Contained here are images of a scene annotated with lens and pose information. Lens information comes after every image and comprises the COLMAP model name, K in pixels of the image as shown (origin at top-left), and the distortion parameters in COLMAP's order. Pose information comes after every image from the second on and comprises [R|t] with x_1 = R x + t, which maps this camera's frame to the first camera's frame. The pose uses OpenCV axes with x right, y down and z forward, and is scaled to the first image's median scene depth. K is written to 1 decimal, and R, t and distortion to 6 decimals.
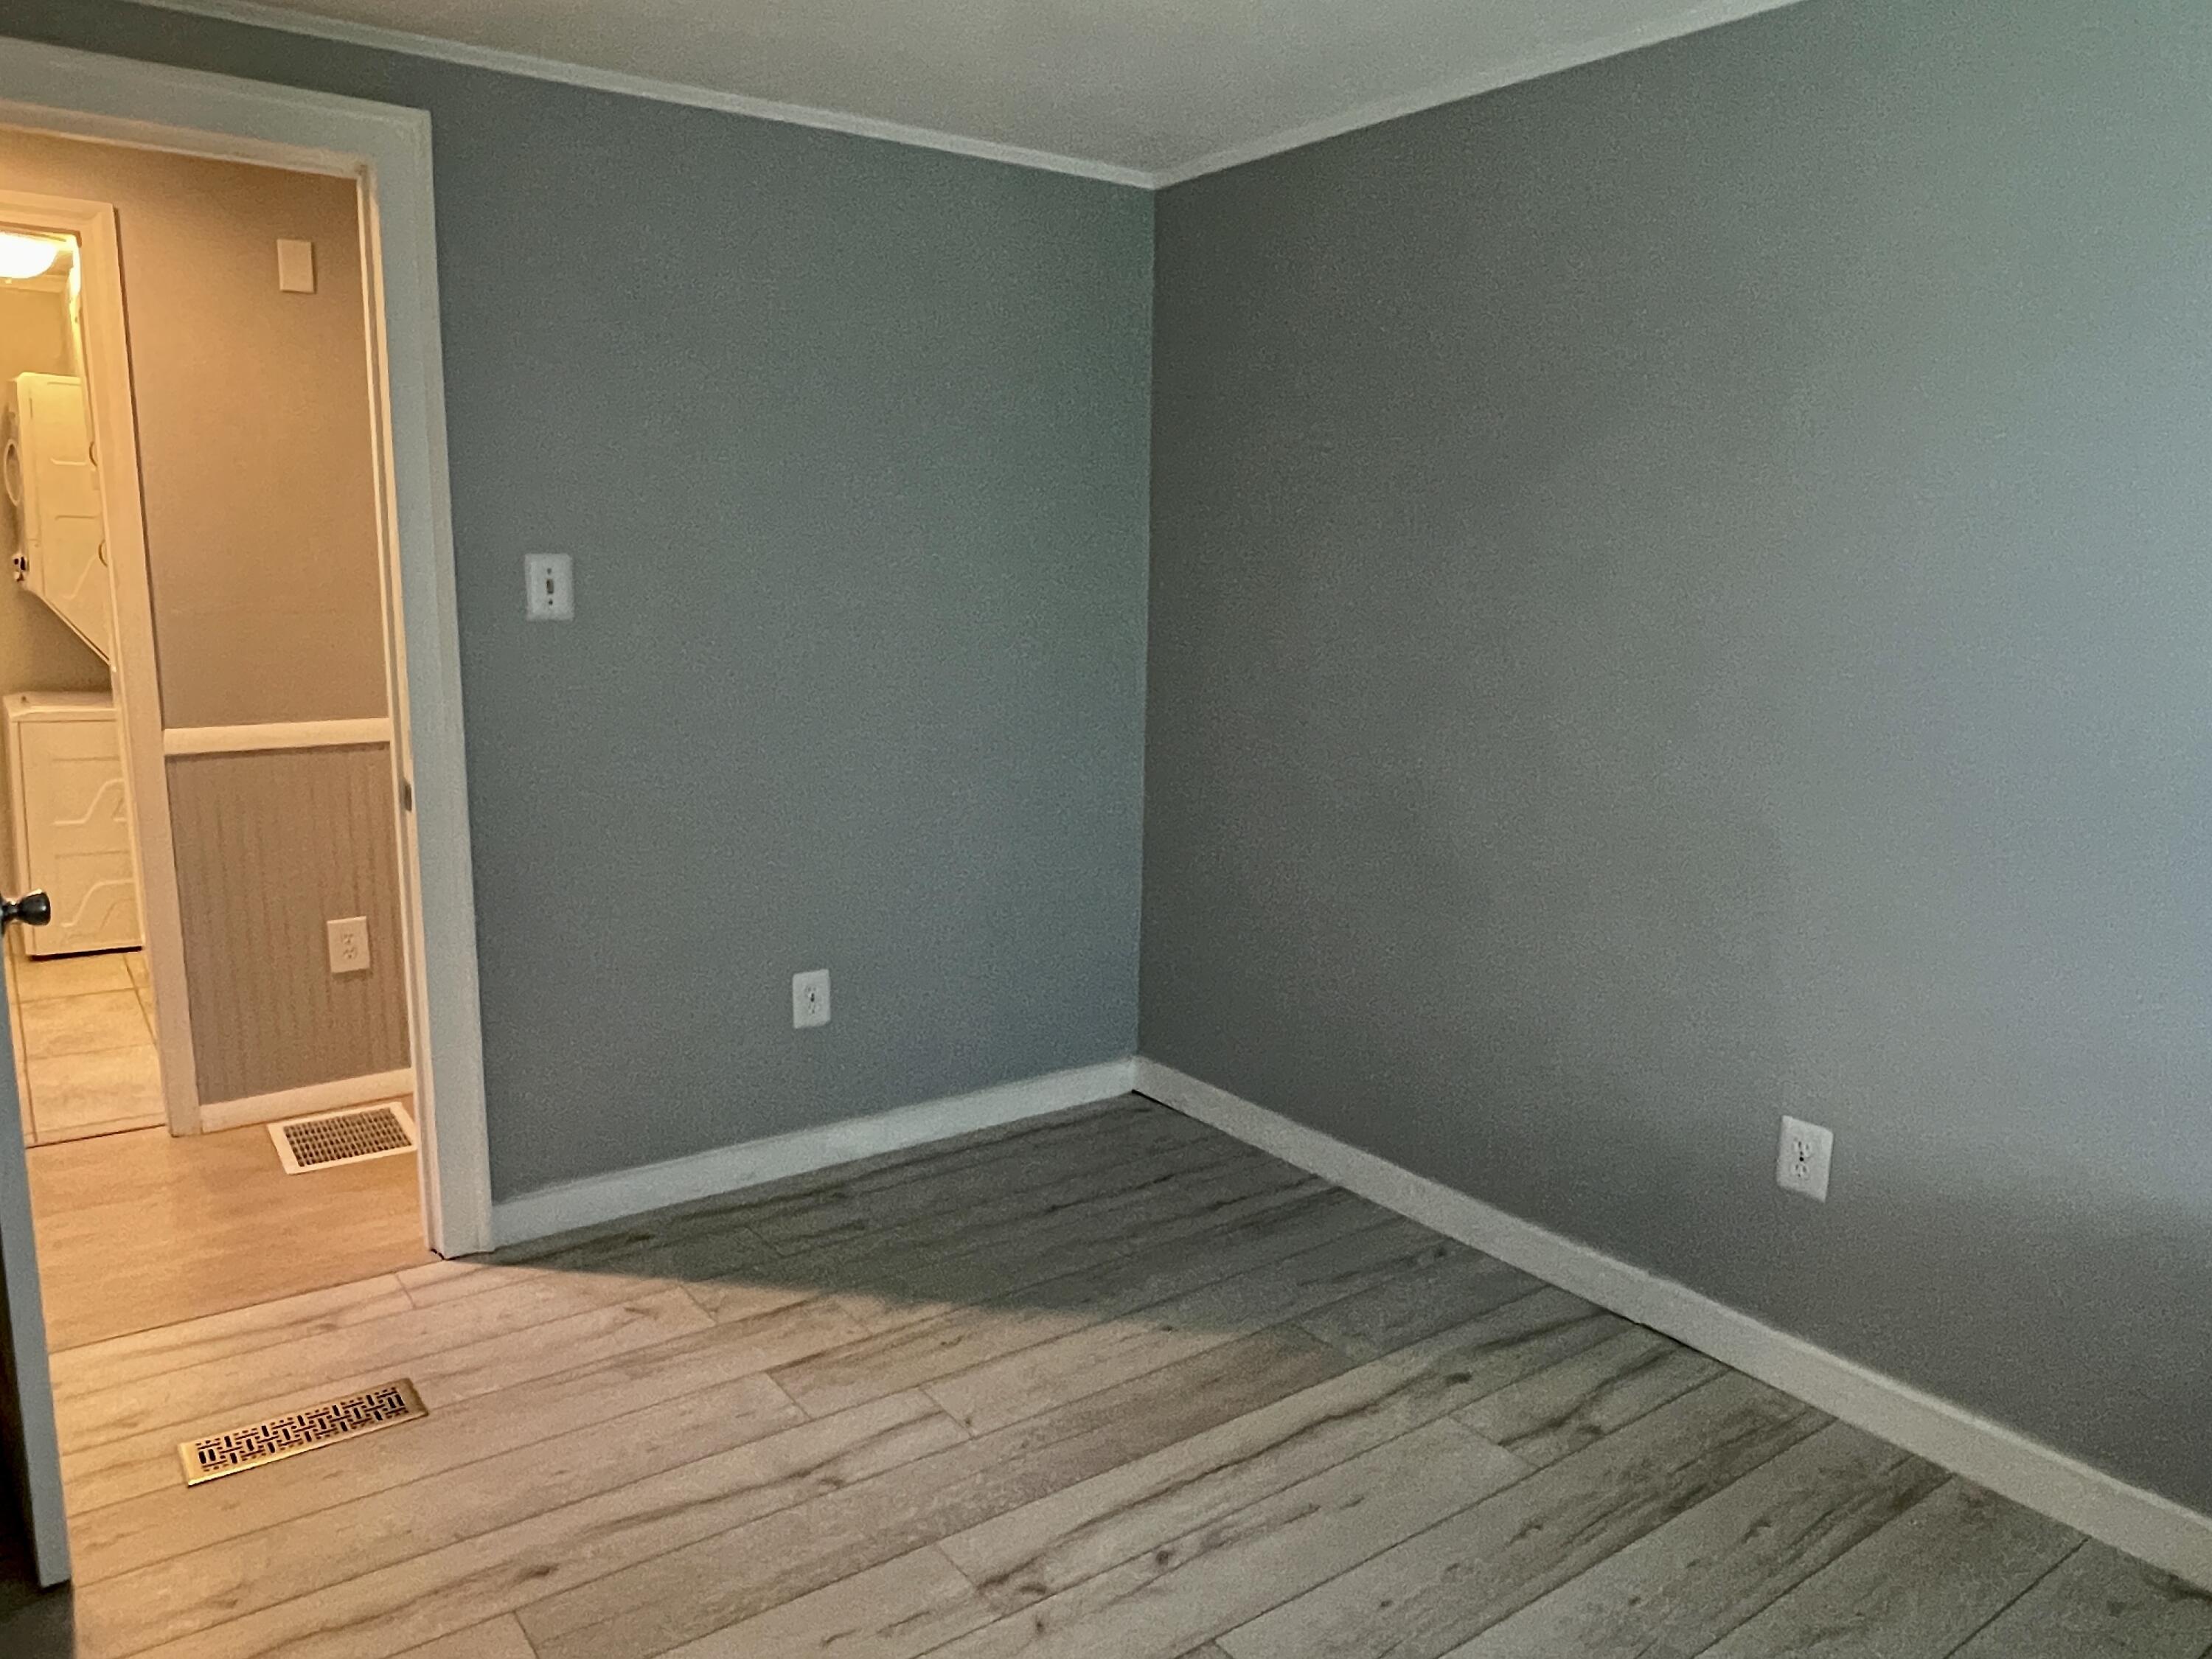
lens RADIAL K [[1530.2, 0, 1106.0], [0, 1530.2, 829.5], [0, 0, 1]] dist [-0.002160, -0.003500]
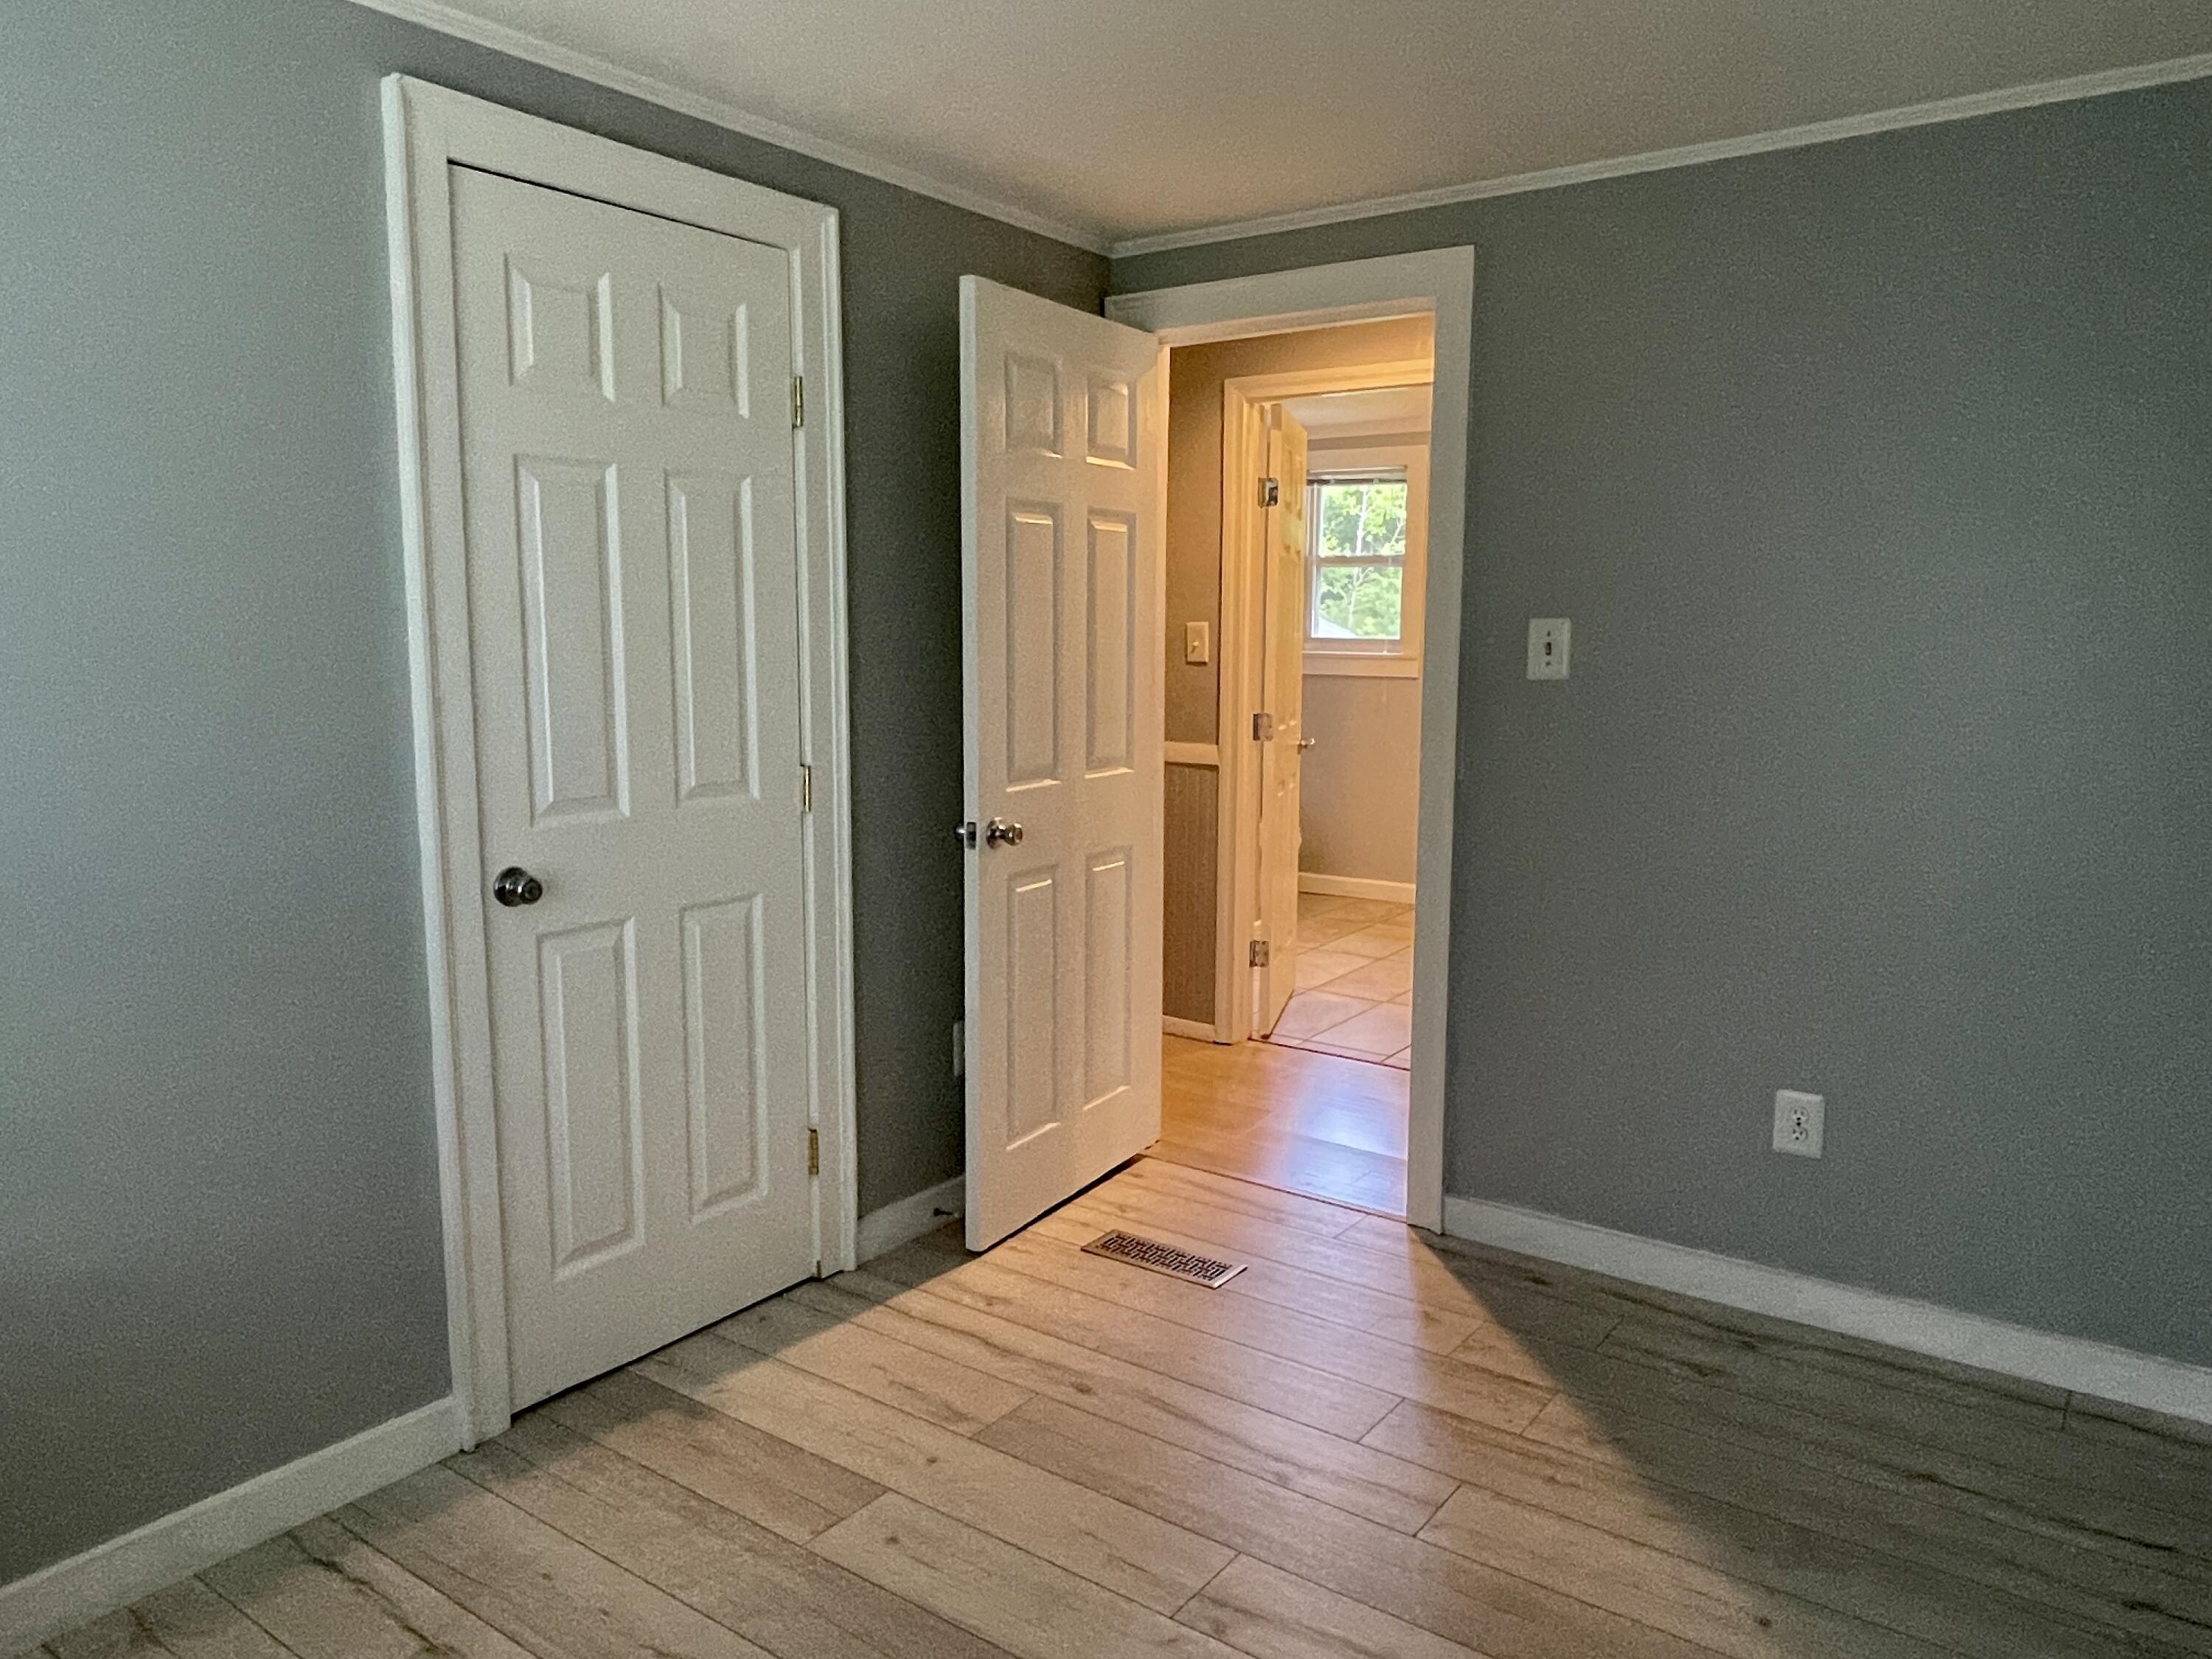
lens RADIAL K [[1530.2, 0, 1106.0], [0, 1530.2, 829.5], [0, 0, 1]] dist [-0.002160, -0.003500]
pose [[0.314437, 0.115740, -0.942196, 0.572125], [-0.175294, 0.982550, 0.062196, -0.045875], [0.932953, 0.145605, 0.329238, 0.372978]]
